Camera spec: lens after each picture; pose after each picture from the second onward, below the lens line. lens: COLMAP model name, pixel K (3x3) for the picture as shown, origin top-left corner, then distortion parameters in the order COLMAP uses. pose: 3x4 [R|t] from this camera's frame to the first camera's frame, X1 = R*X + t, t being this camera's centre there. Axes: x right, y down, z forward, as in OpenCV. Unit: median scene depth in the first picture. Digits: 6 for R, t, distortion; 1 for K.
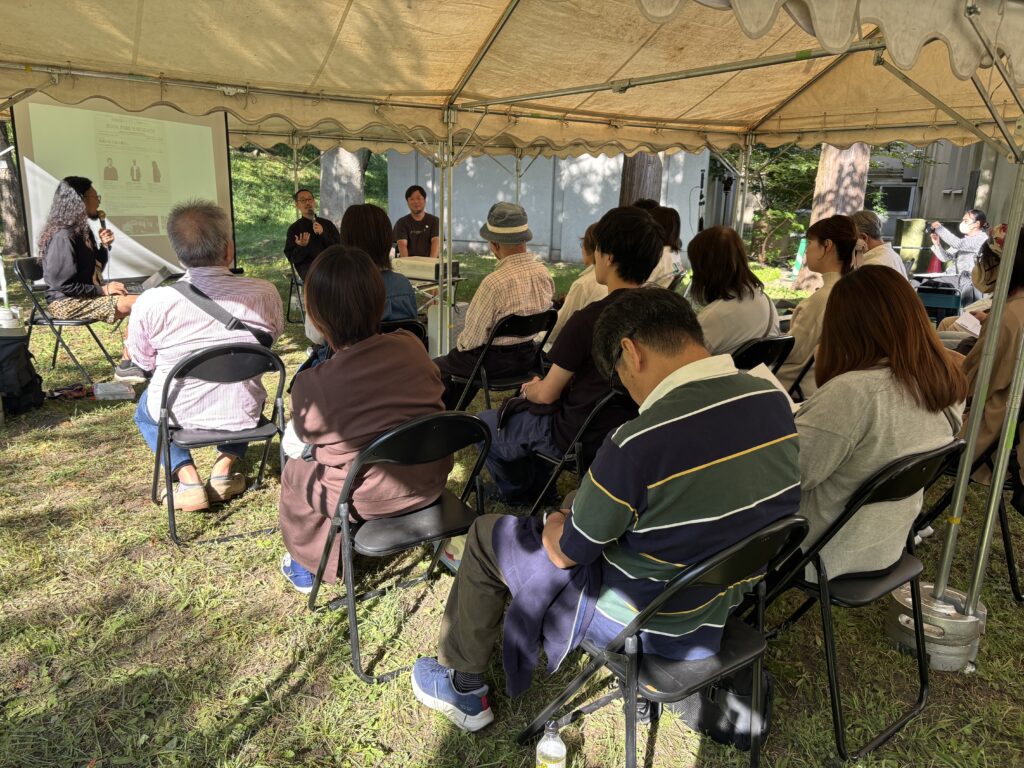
lens RADIAL K [[777.2, 0, 511.7], [0, 777.2, 383.4], [0, 0, 1]] dist [0.033866, -0.034517]
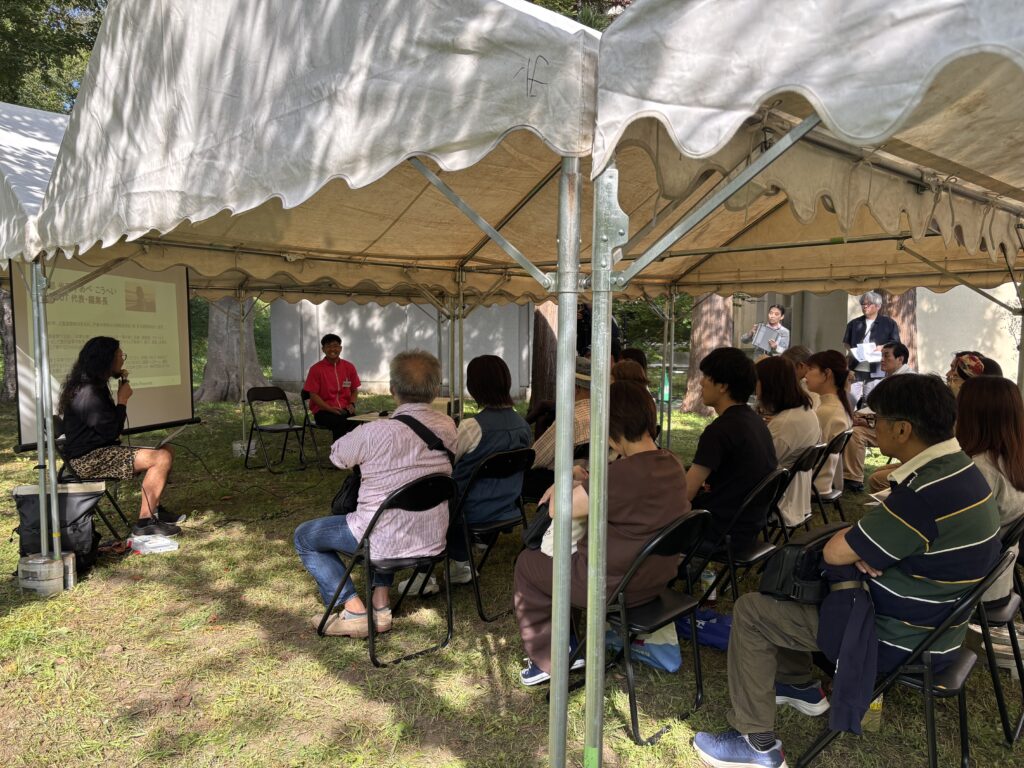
lens RADIAL K [[777.2, 0, 513.2], [0, 777.2, 388.5], [0, 0, 1]] dist [0.033866, -0.034517]
pose [[0.978320, -0.040139, 0.203173, -0.238377], [0.073882, 0.984130, -0.161334, 0.014341], [-0.193473, 0.172847, 0.965760, -0.100739]]
